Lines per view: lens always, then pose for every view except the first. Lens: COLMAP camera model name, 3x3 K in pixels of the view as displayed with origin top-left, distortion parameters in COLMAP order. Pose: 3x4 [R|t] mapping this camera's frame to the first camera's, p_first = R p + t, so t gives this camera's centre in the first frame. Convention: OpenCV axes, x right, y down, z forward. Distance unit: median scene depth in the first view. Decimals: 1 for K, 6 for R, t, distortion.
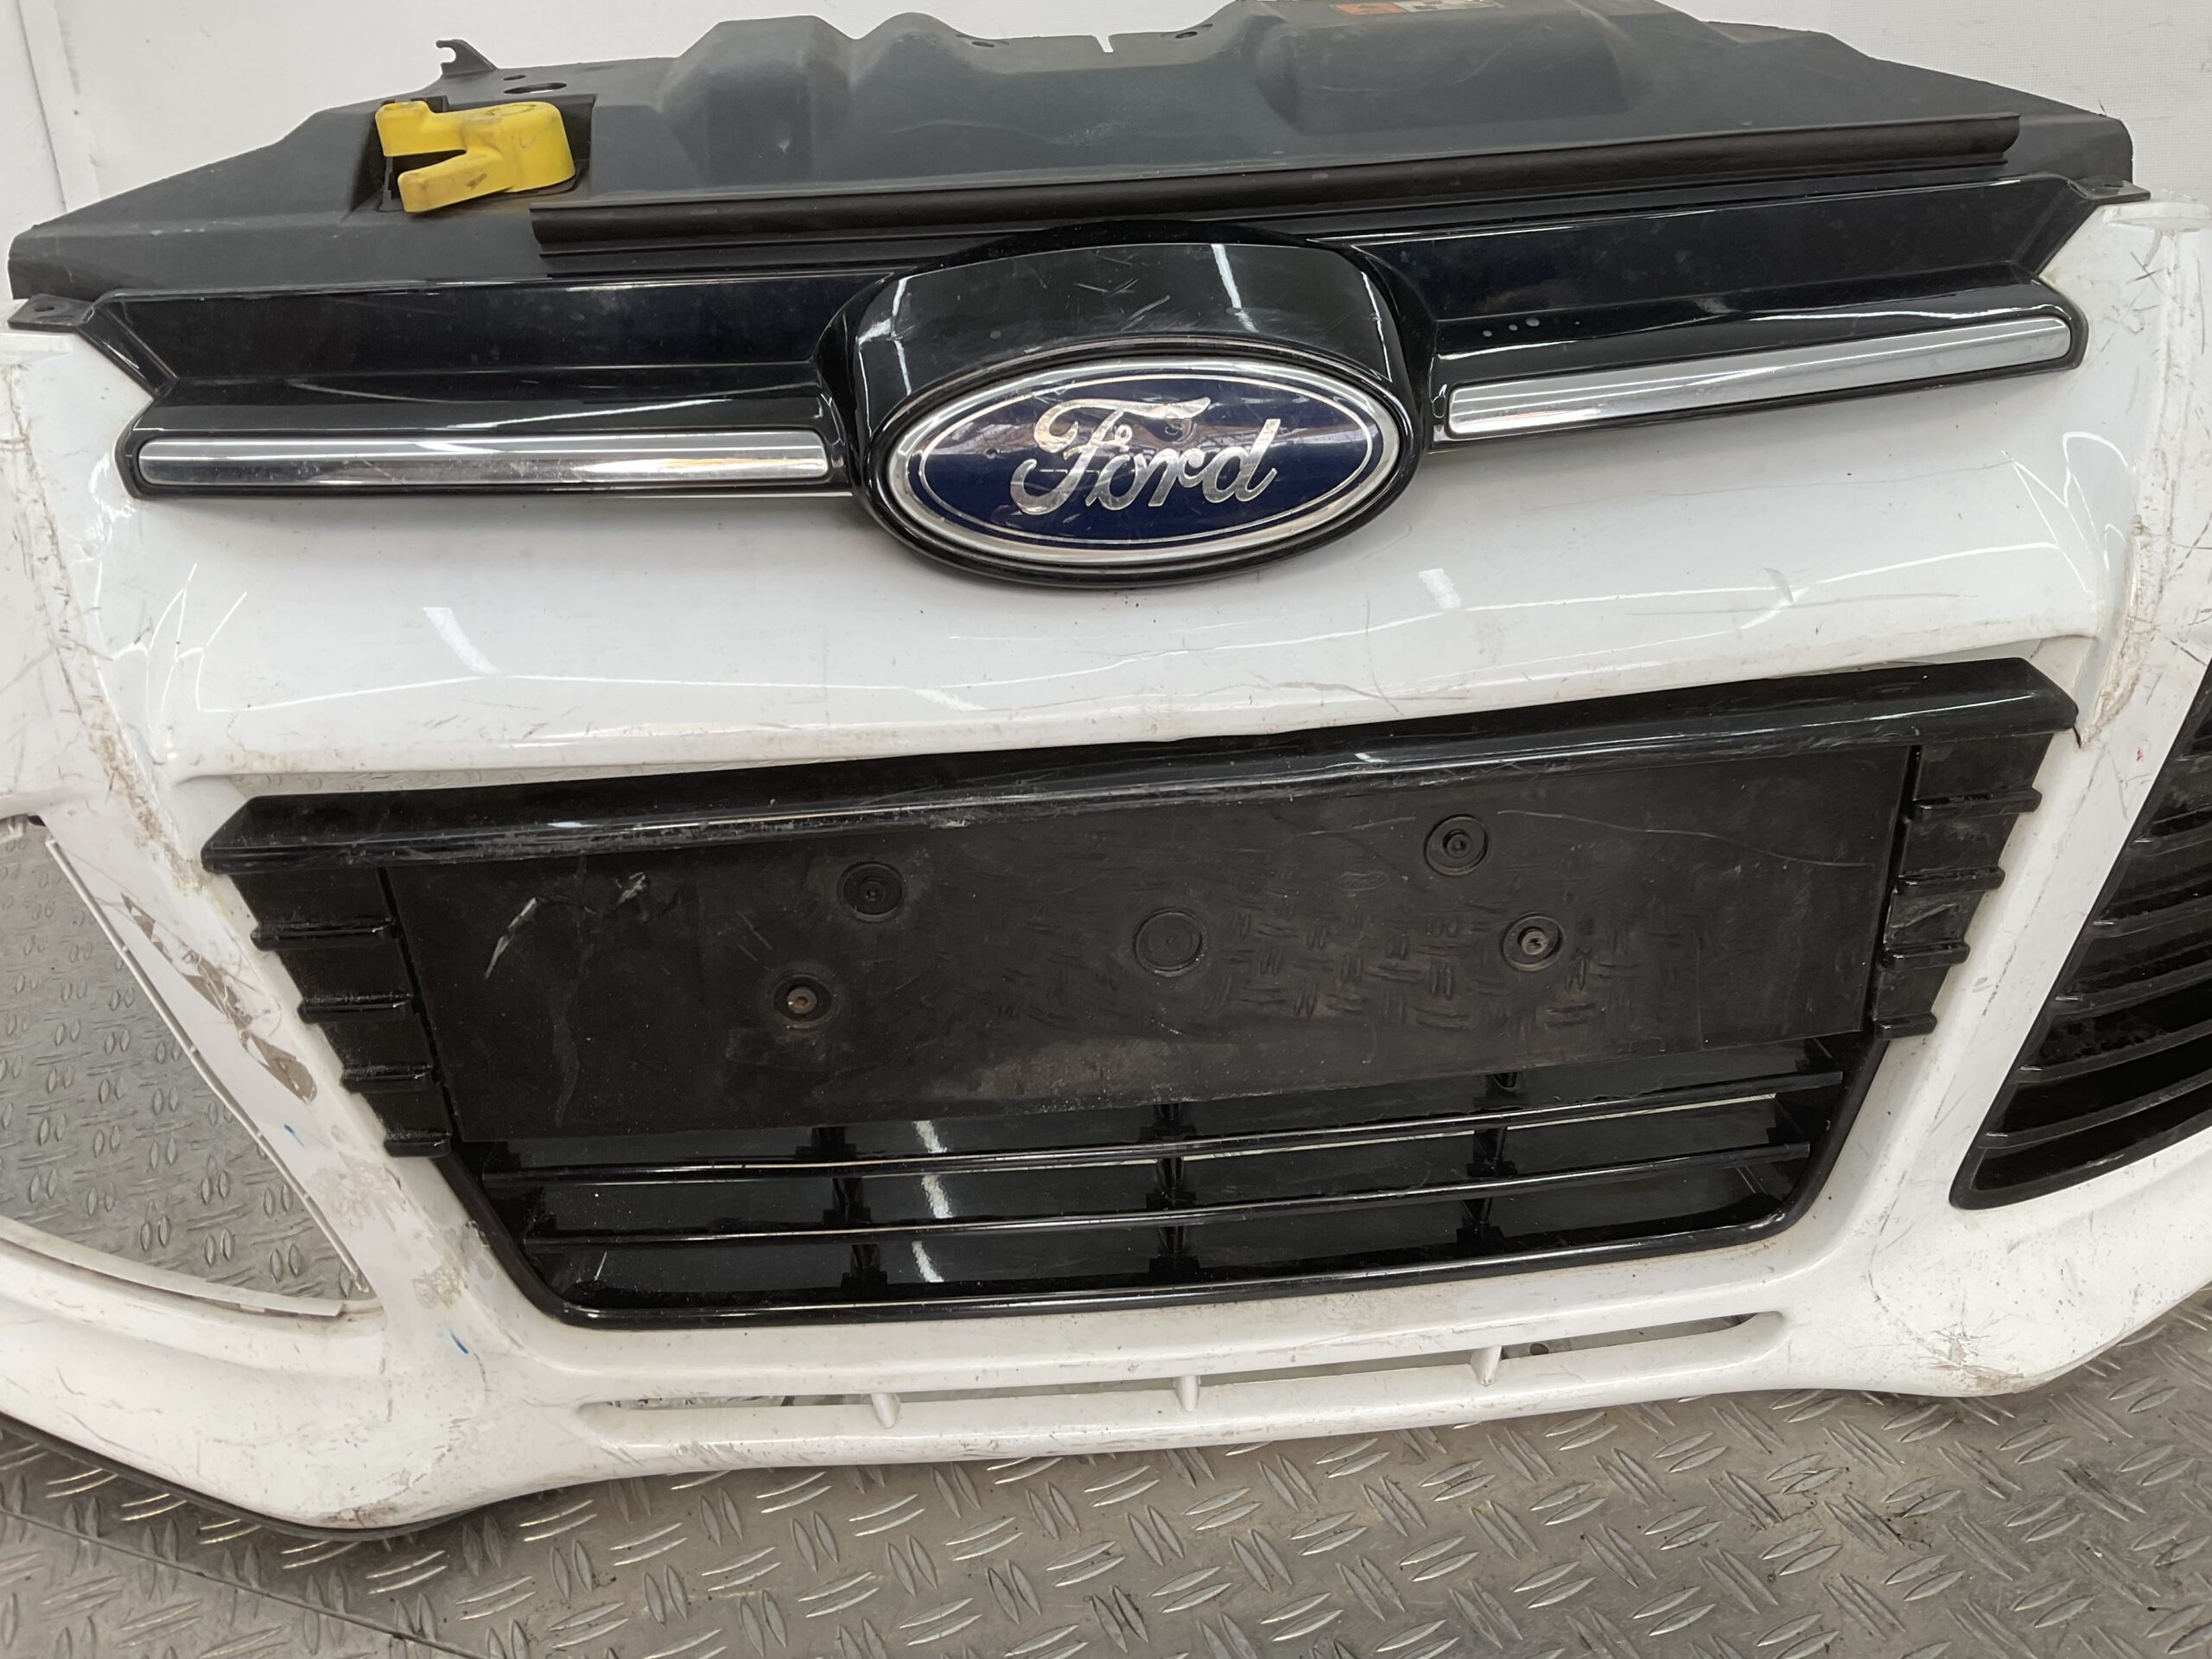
lens RADIAL K [[1812.8, 0, 1106.0], [0, 1812.8, 829.5], [0, 0, 1]] dist [0.099978, -0.192967]
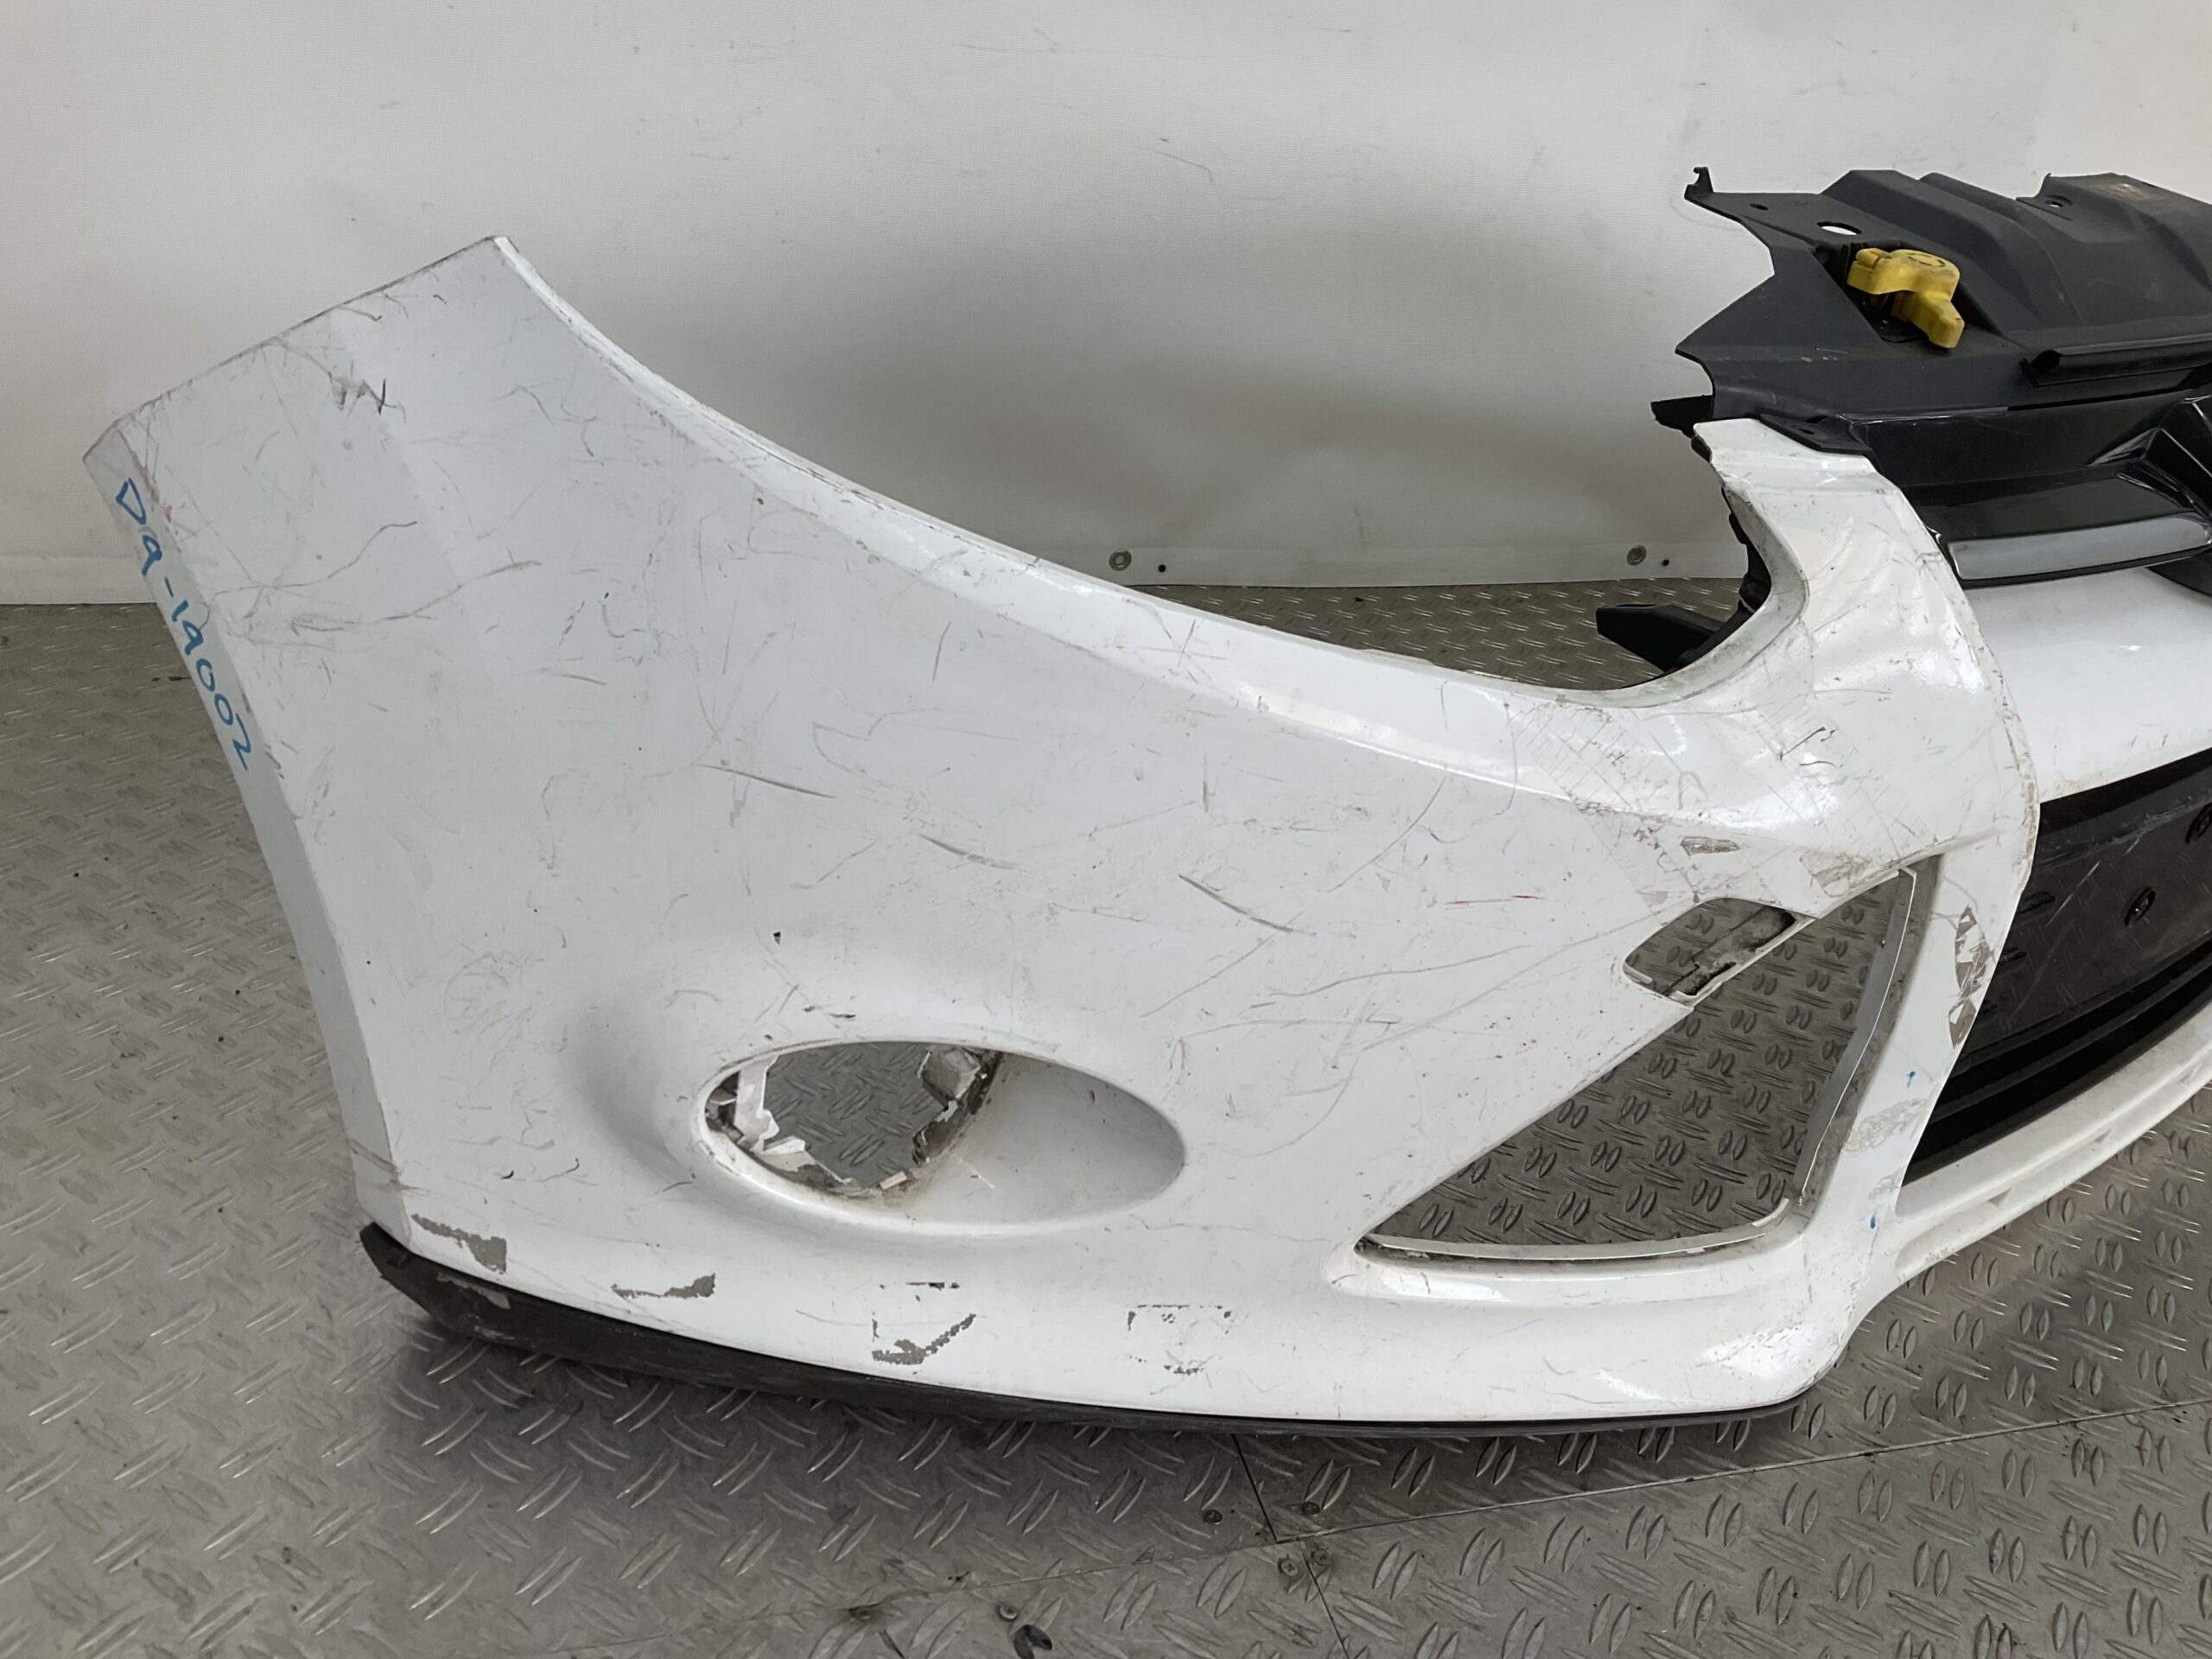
lens RADIAL K [[1804.1, 0, 1106.0], [0, 1804.1, 829.5], [0, 0, 1]] dist [0.155469, -0.340848]
pose [[0.805975, -0.145148, 0.573878, -1.602962], [0.108110, 0.989260, 0.098376, -0.190731], [-0.581993, -0.017247, 0.813011, 0.293462]]
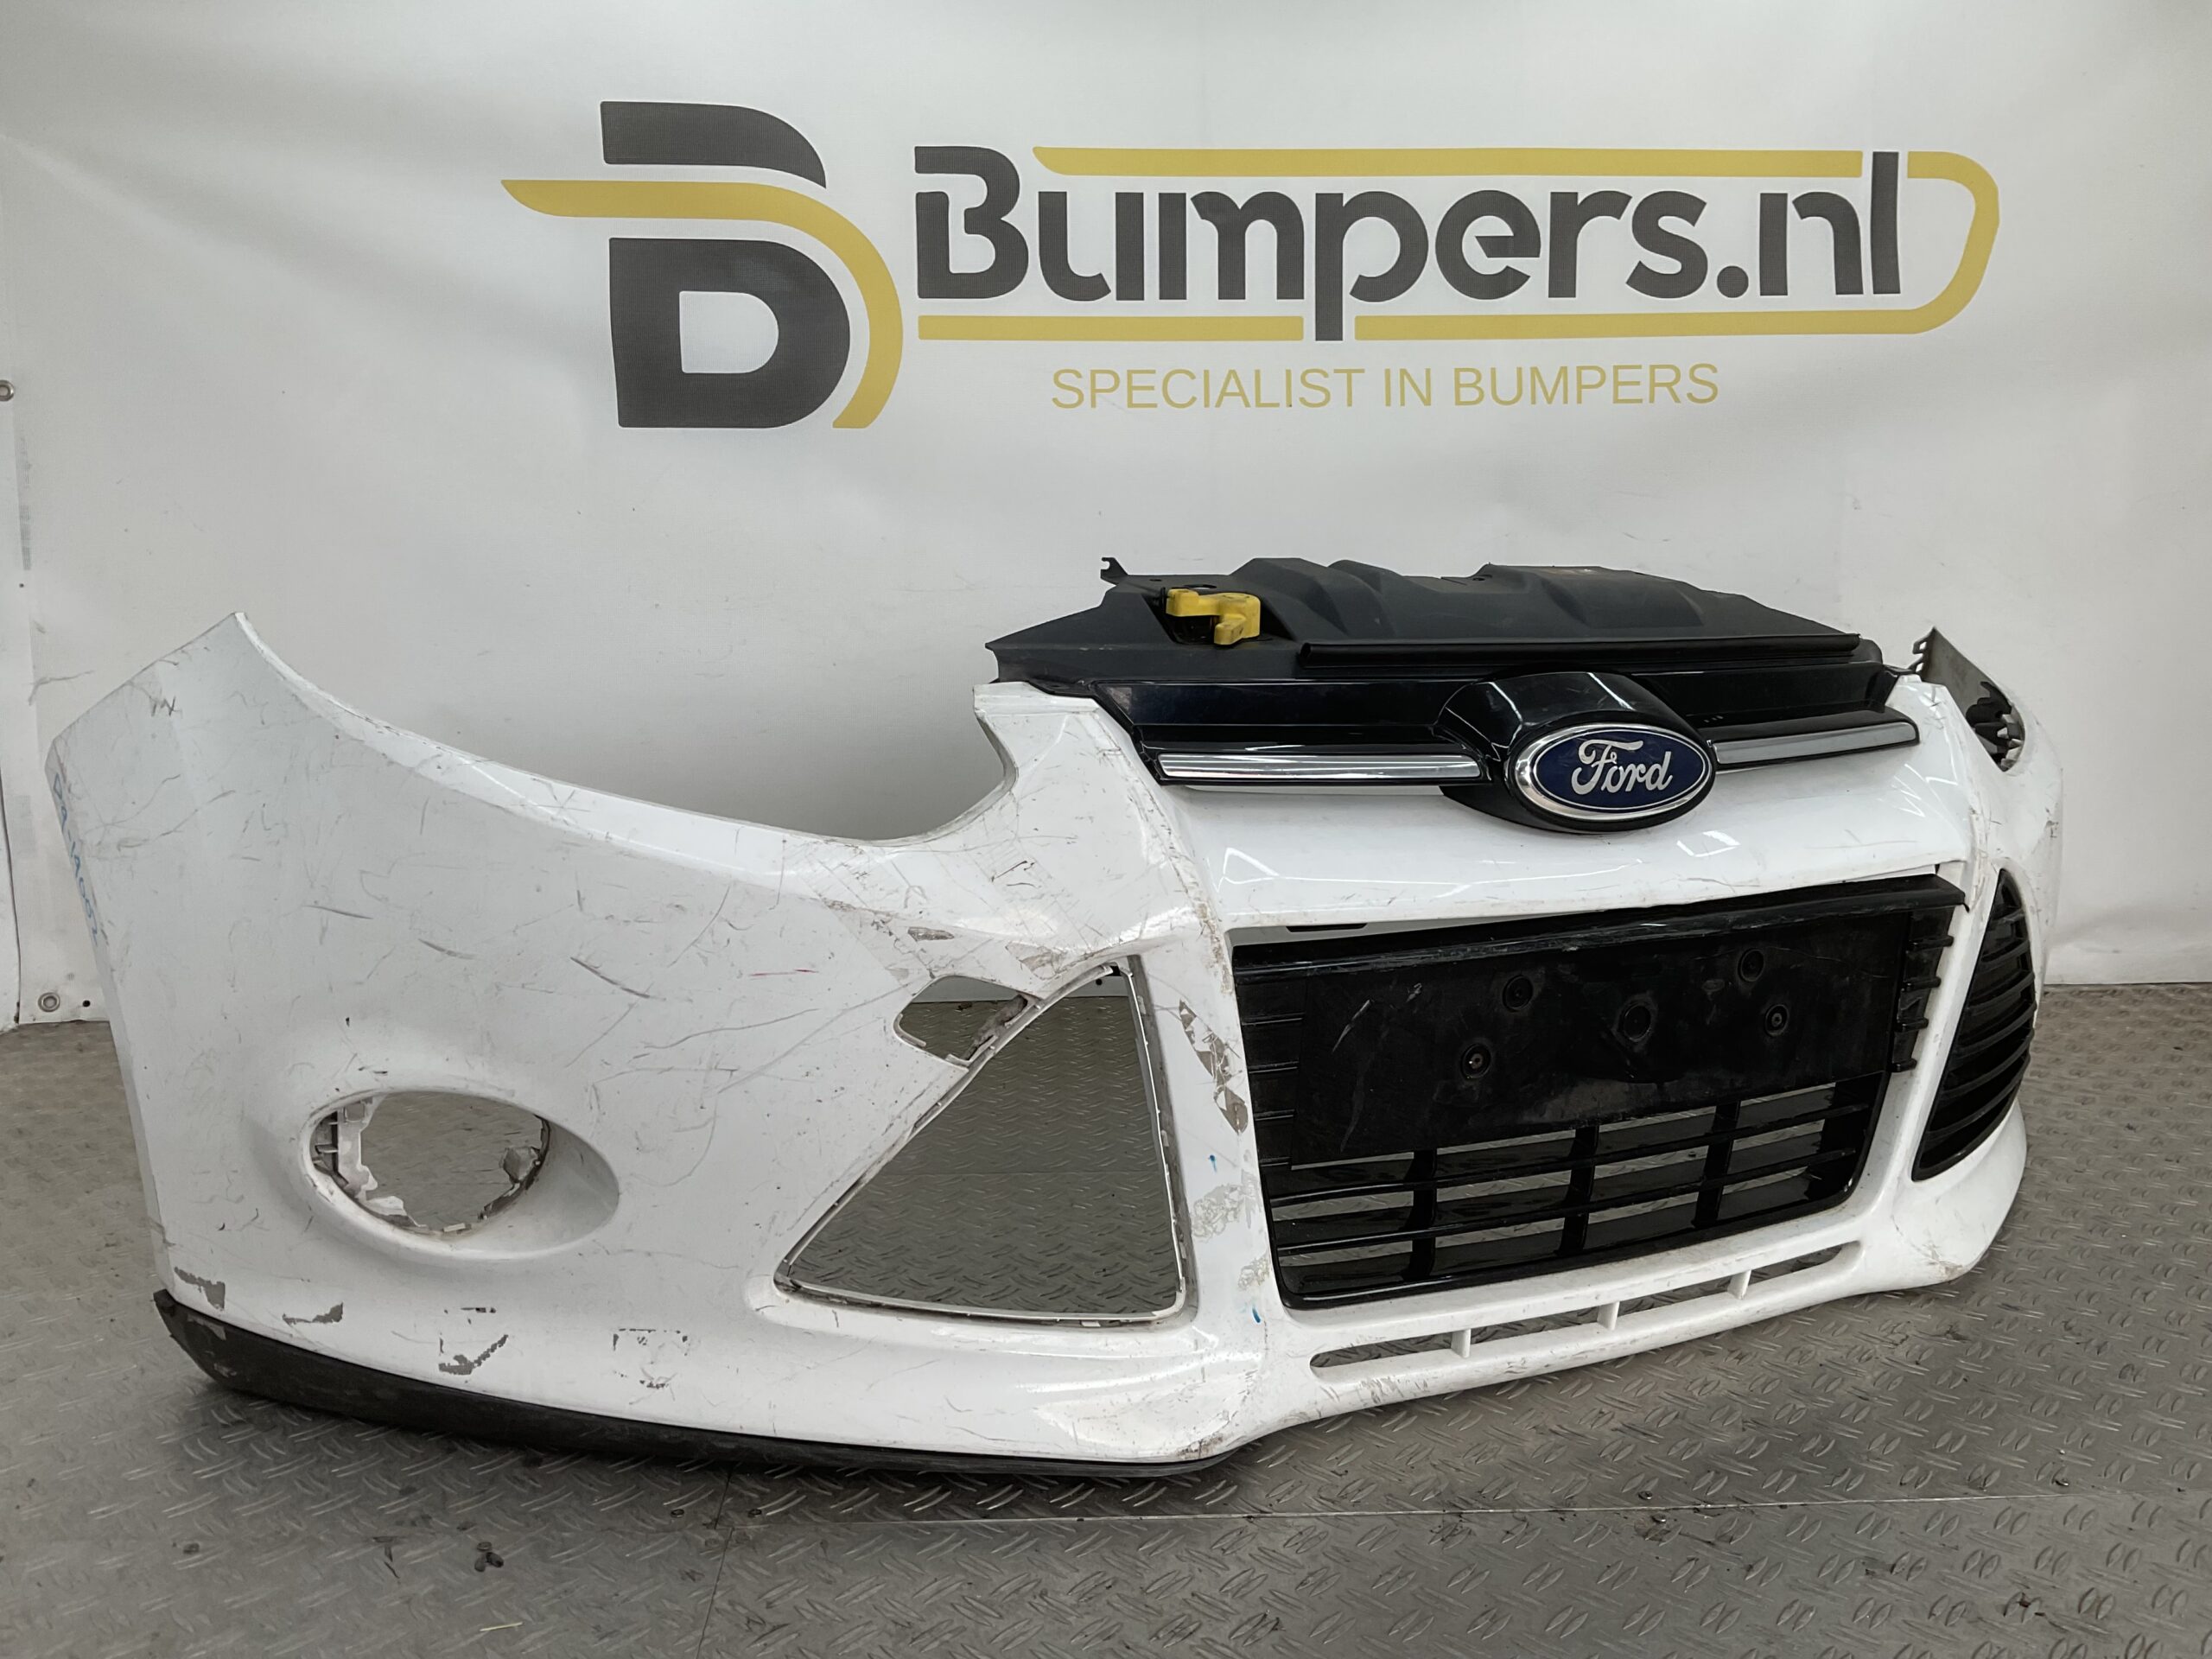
lens RADIAL K [[1812.8, 0, 1106.0], [0, 1812.8, 829.5], [0, 0, 1]] dist [0.099978, -0.192967]
pose [[0.915568, 0.003280, 0.402149, -1.195747], [0.110468, 0.959451, -0.259328, 0.293716], [-0.386693, 0.281857, 0.878080, -0.489165]]
